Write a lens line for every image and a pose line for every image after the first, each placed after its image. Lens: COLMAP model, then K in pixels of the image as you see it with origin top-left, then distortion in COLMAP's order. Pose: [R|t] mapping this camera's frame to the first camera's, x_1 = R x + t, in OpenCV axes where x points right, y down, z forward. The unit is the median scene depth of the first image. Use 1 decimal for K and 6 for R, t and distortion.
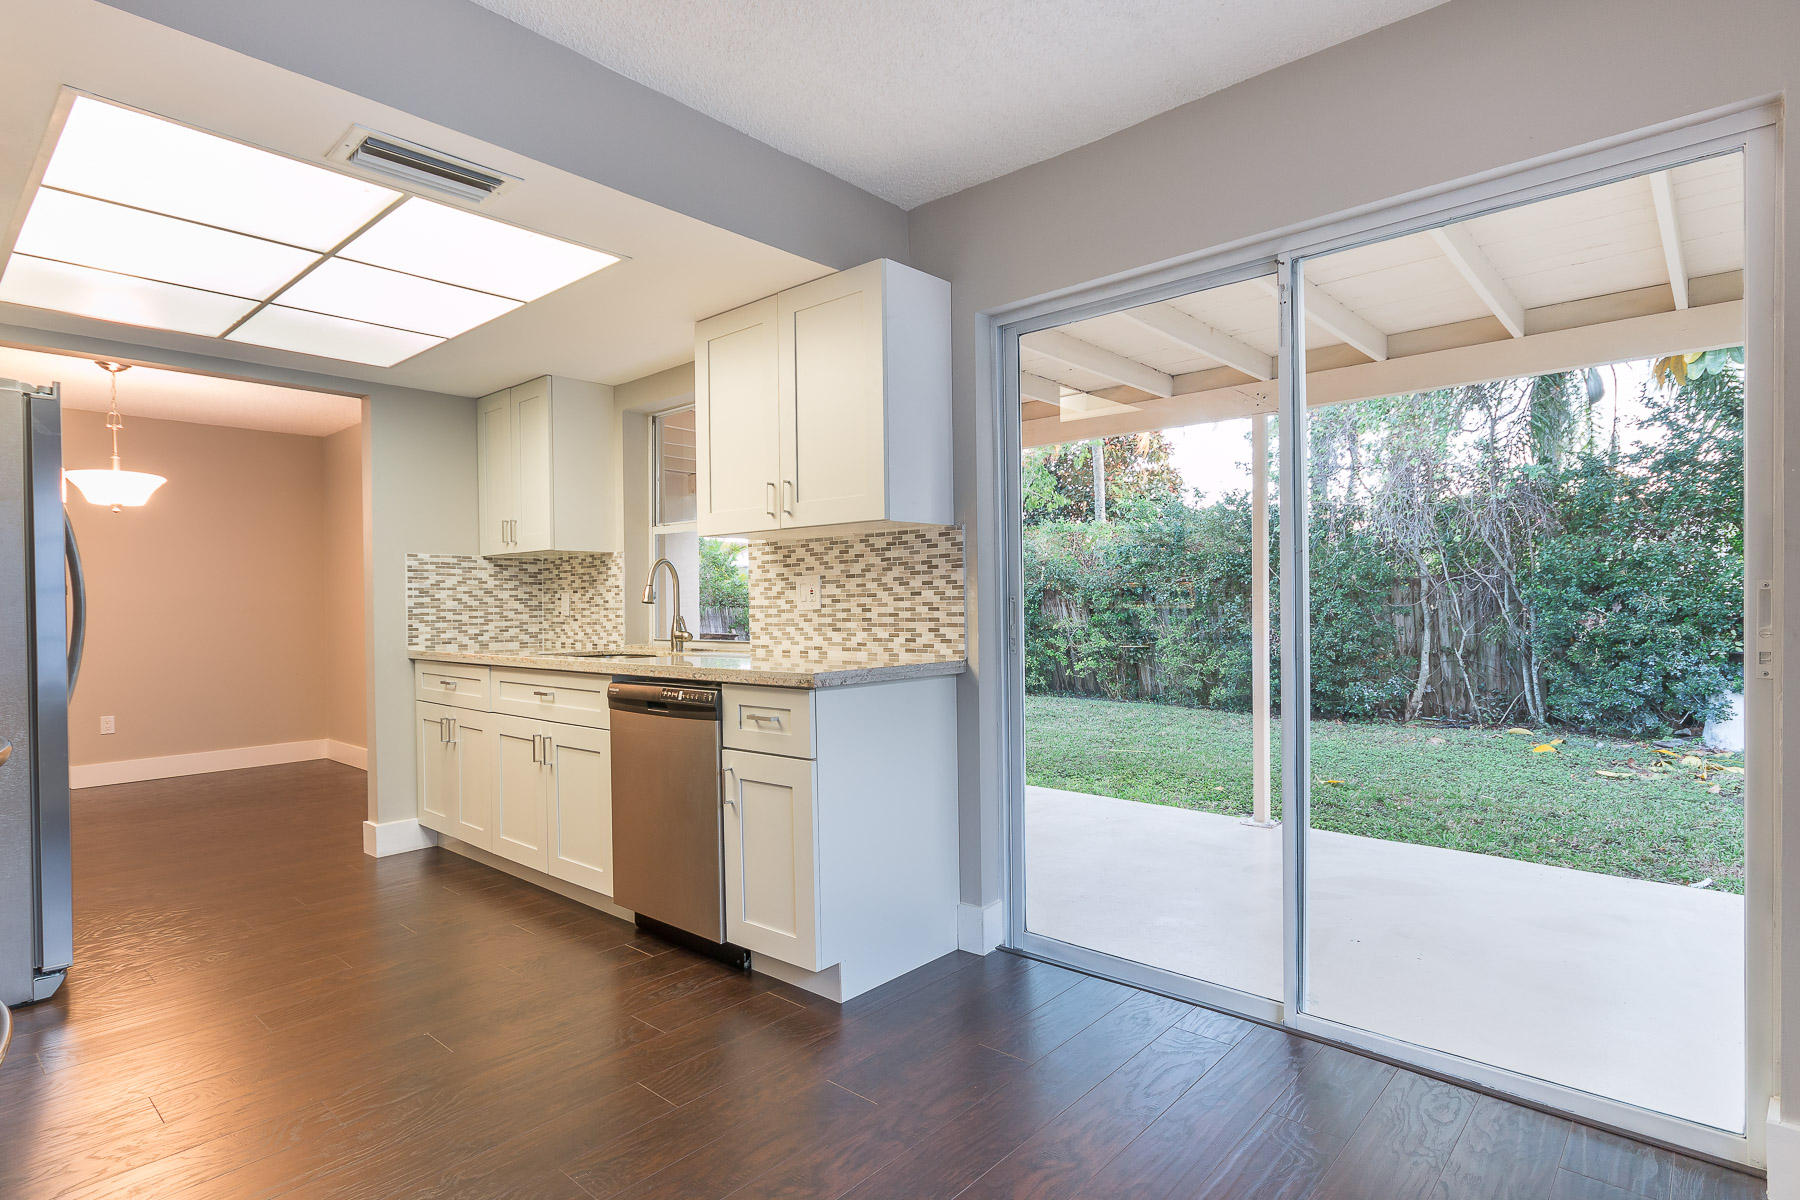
lens RADIAL K [[928.8, 0, 908.1], [0, 928.8, 609.5], [0, 0, 1]] dist [-0.002256, 0.000074]
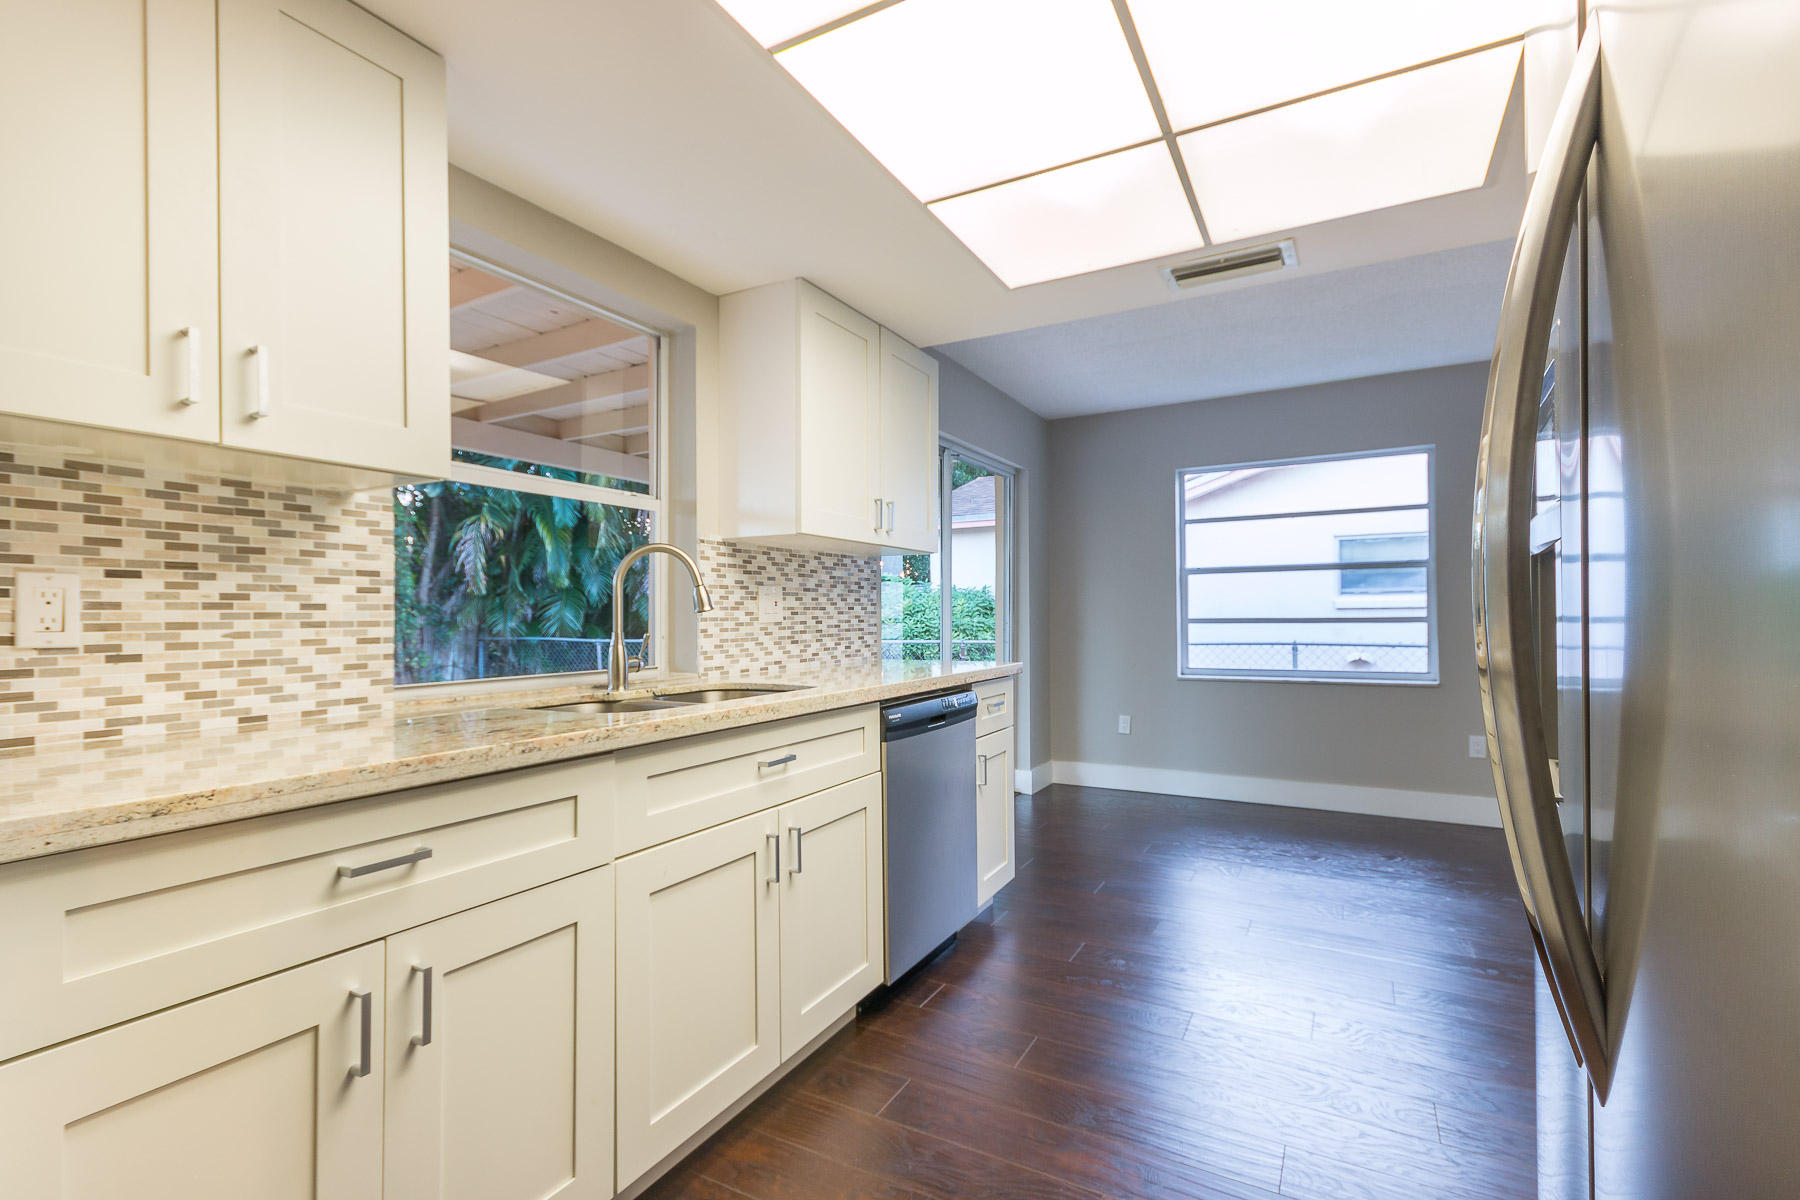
lens RADIAL K [[823.5, 0, 897.9], [0, 823.5, 612.8], [0, 0, 1]] dist [0.001583, 0.000691]
pose [[-0.221392, 0.017443, 0.975029, -0.907395], [0.015401, 0.999778, -0.014389, 0.004350], [-0.975063, 0.011831, -0.221611, 1.018312]]
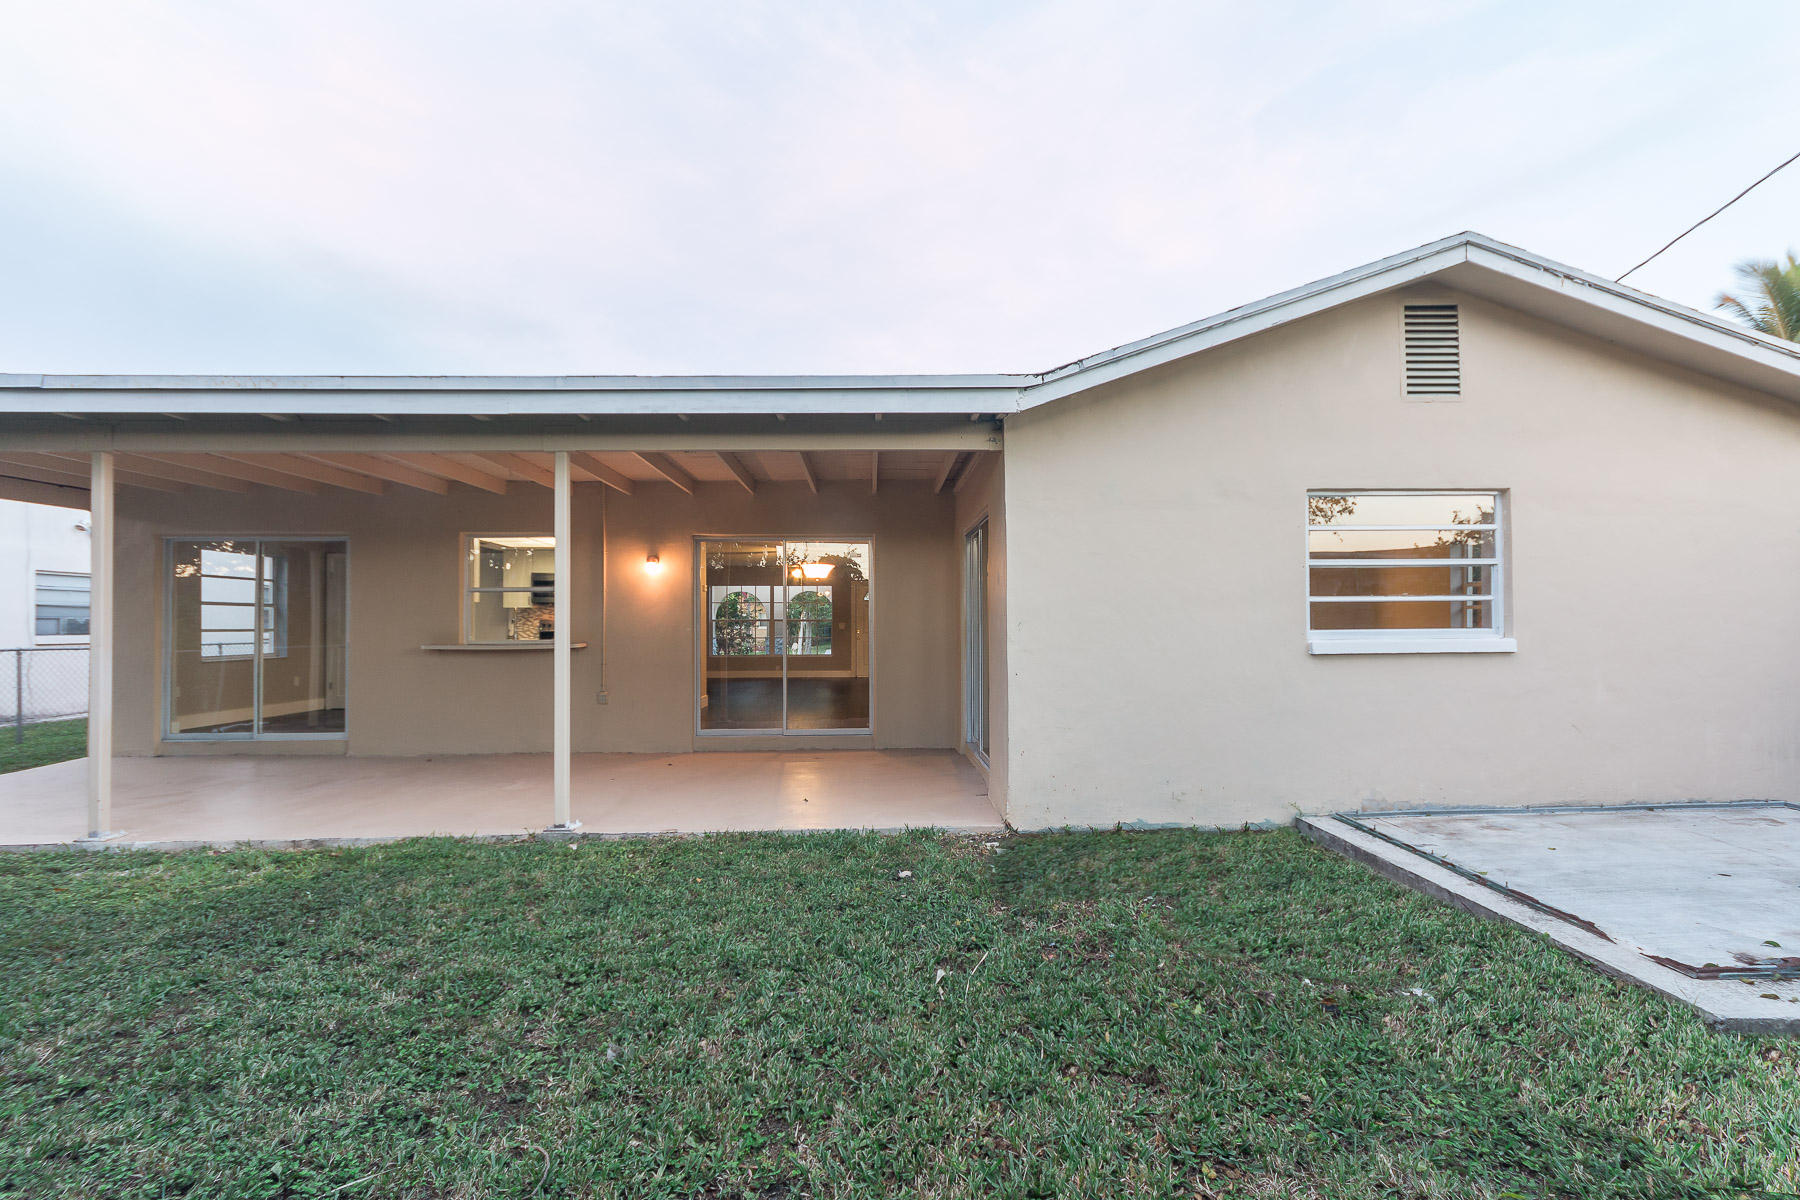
lens RADIAL K [[823.5, 0, 897.9], [0, 823.5, 612.8], [0, 0, 1]] dist [0.001583, 0.000691]
pose [[-0.719820, 0.008591, -0.694107, 0.610847], [0.010501, 0.999944, 0.001486, -0.033434], [0.694081, -0.006219, -0.719870, 3.620150]]
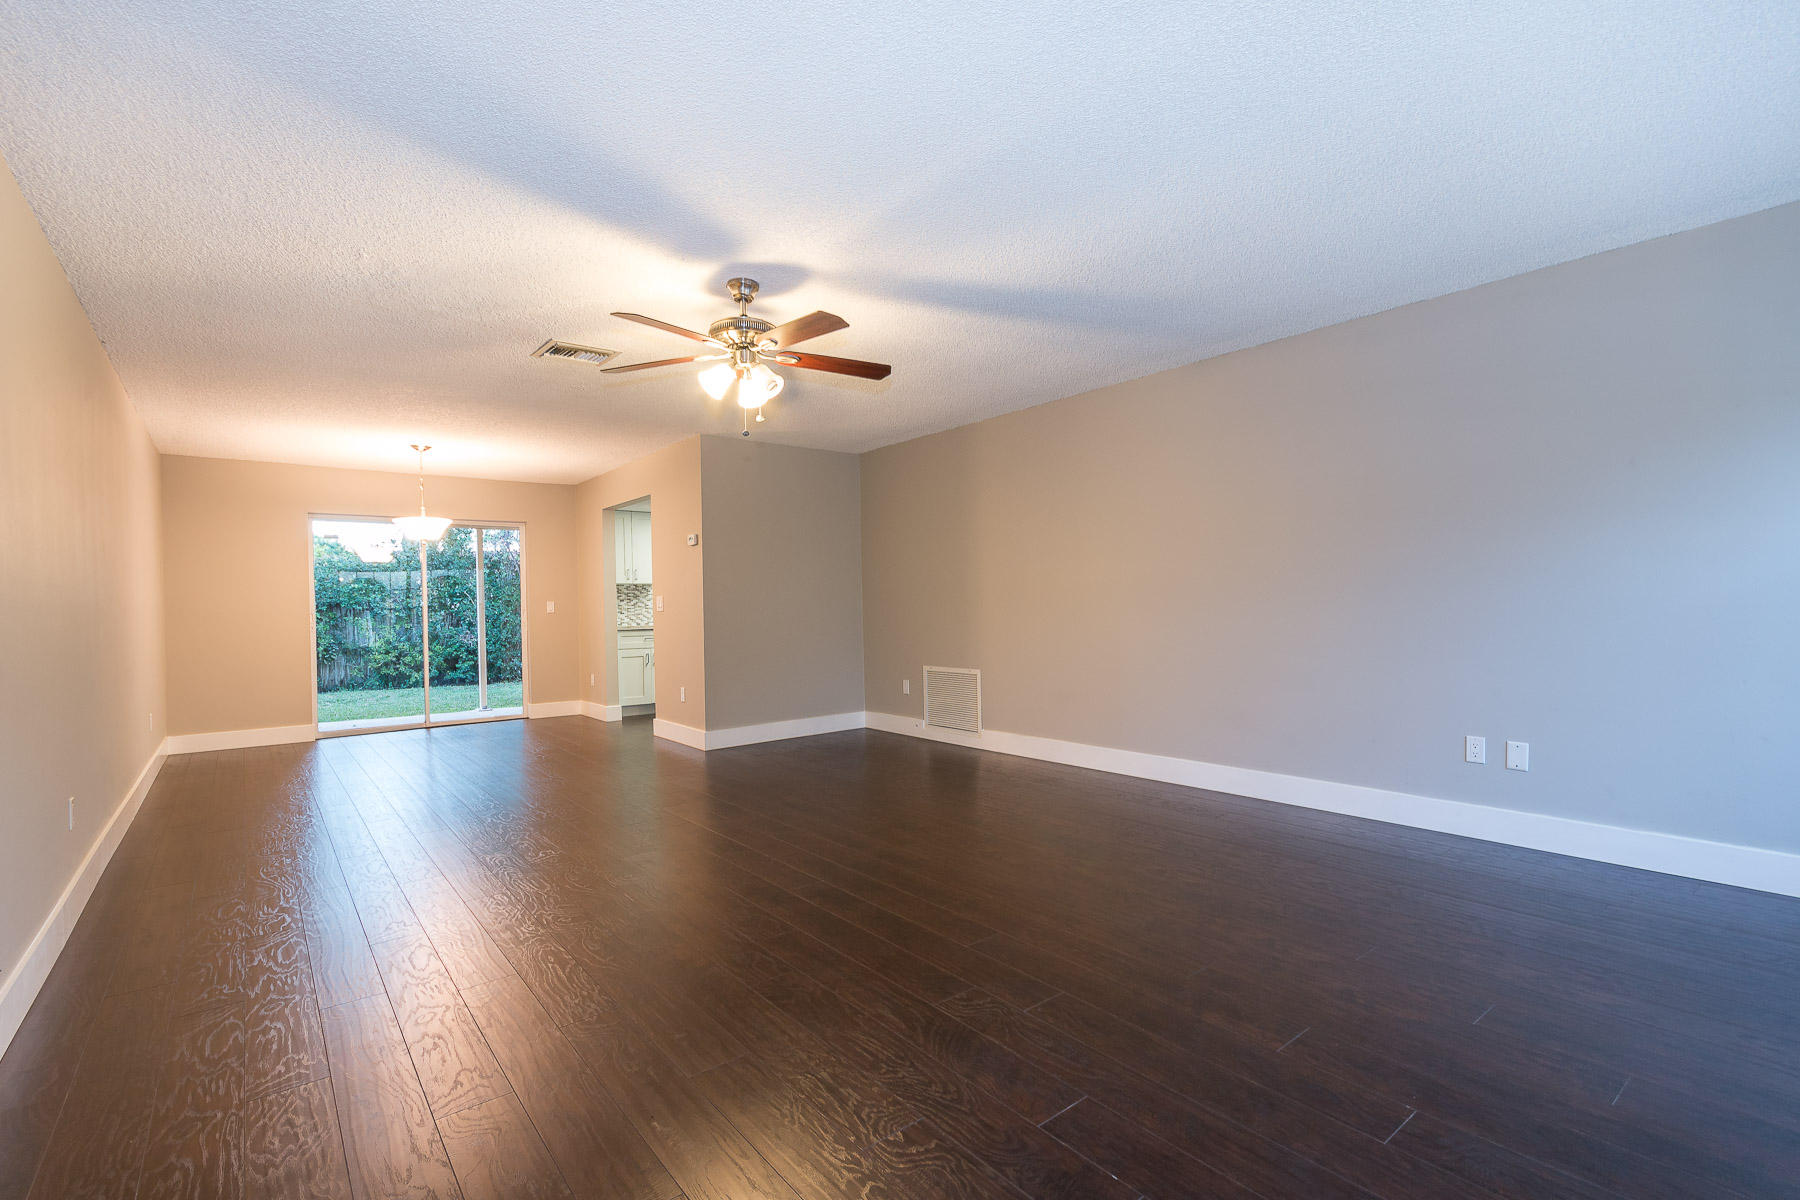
lens RADIAL K [[823.5, 0, 897.9], [0, 823.5, 612.8], [0, 0, 1]] dist [0.001583, 0.000691]
pose [[0.165592, -0.005494, 0.986179, -2.789449], [0.020378, 0.999790, 0.002148, 0.024317], [-0.985984, 0.019740, 0.165669, 0.039571]]
